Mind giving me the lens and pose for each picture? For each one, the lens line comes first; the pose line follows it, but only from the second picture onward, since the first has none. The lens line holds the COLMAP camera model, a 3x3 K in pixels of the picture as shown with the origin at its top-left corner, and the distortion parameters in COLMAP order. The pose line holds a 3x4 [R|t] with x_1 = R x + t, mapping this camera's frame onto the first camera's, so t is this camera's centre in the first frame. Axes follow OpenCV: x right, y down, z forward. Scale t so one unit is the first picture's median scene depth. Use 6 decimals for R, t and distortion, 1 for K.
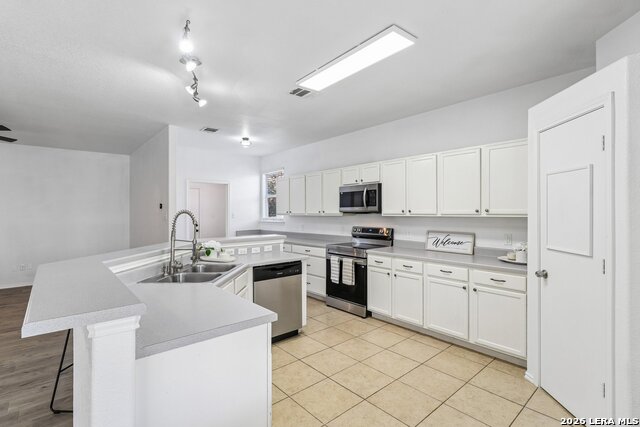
lens RADIAL K [[300.9, 0, 316.6], [0, 300.9, 213.6], [0, 0, 1]] dist [0.006721, -0.002643]
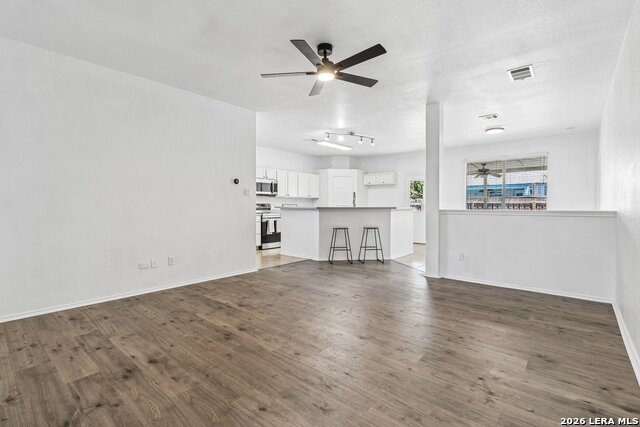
lens RADIAL K [[300.9, 0, 318.1], [0, 300.9, 211.2], [0, 0, 1]] dist [0.006721, -0.002643]
pose [[-0.150874, -0.014900, 0.988441, -1.945150], [0.003015, 0.999875, 0.015533, 0.077153], [-0.988548, 0.005324, -0.150810, 1.112098]]
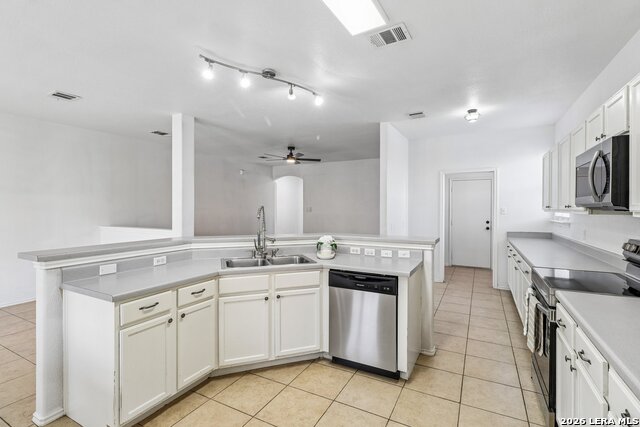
lens RADIAL K [[300.9, 0, 321.0], [0, 300.9, 210.1], [0, 0, 1]] dist [0.006721, -0.002643]
pose [[0.366090, 0.013386, -0.930483, 0.479789], [-0.008012, 0.999905, 0.011233, -0.004105], [0.930545, 0.003343, 0.366163, 0.520765]]
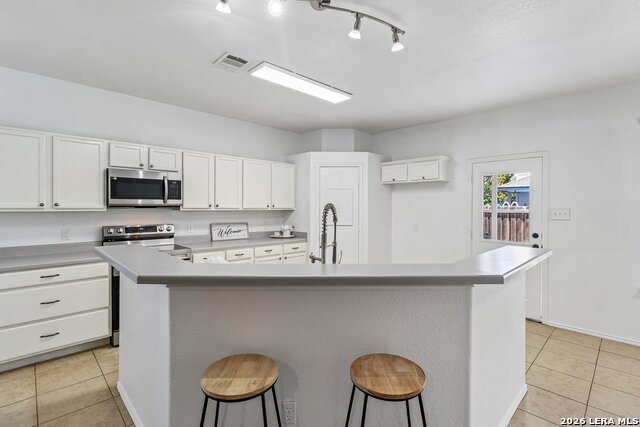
lens RADIAL K [[300.9, 0, 319.3], [0, 300.9, 210.3], [0, 0, 1]] dist [0.006721, -0.002643]
pose [[-0.058140, -0.008035, 0.998276, -0.763263], [-0.000467, 0.999968, 0.008021, -0.000115], [-0.998308, 0.000000, -0.058142, 0.694261]]
